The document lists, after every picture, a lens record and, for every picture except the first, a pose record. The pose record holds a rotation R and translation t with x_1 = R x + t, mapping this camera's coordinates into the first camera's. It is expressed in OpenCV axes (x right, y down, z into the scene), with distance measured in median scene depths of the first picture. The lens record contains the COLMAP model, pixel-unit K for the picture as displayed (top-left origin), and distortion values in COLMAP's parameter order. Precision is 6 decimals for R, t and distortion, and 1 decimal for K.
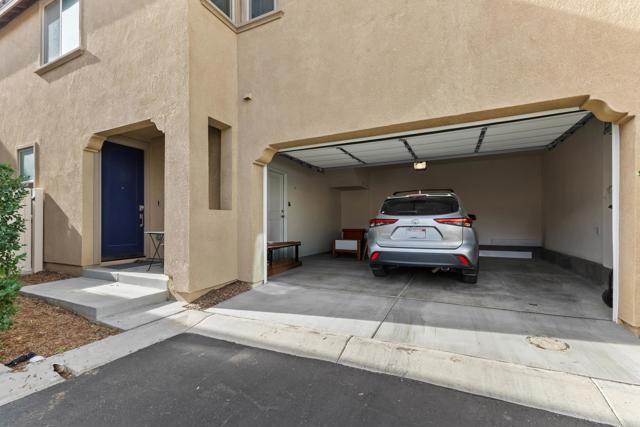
lens RADIAL K [[278.2, 0, 322.9], [0, 278.2, 223.2], [0, 0, 1]] dist [0.004896, -0.001433]
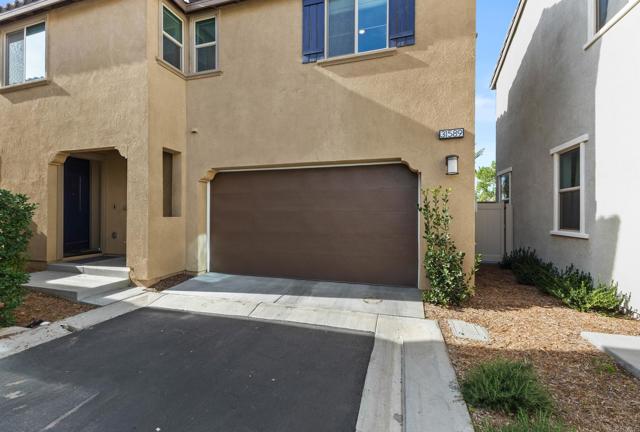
lens RADIAL K [[278.2, 0, 317.8], [0, 278.2, 215.8], [0, 0, 1]] dist [0.004896, -0.001433]
pose [[0.989196, 0.006518, 0.146453, 0.115861], [-0.007593, 0.999948, 0.006786, -0.065338], [-0.146402, -0.007825, 0.989194, -0.389009]]
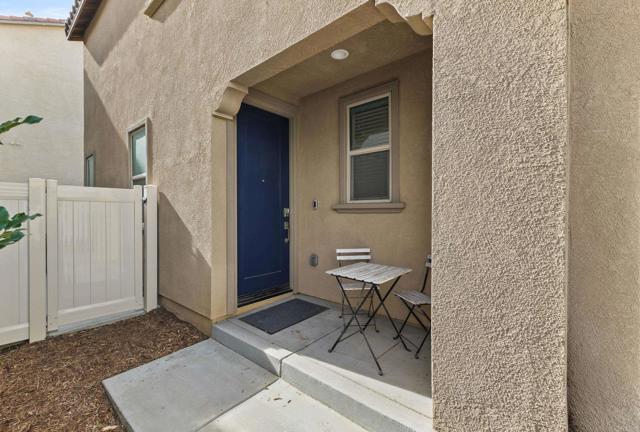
lens RADIAL K [[278.2, 0, 324.3], [0, 278.2, 215.8], [0, 0, 1]] dist [0.004896, -0.001433]
pose [[0.966011, 0.001587, -0.258496, -0.553349], [0.001269, 0.999940, 0.010878, -0.072657], [0.258498, -0.010836, 0.965951, 0.572871]]
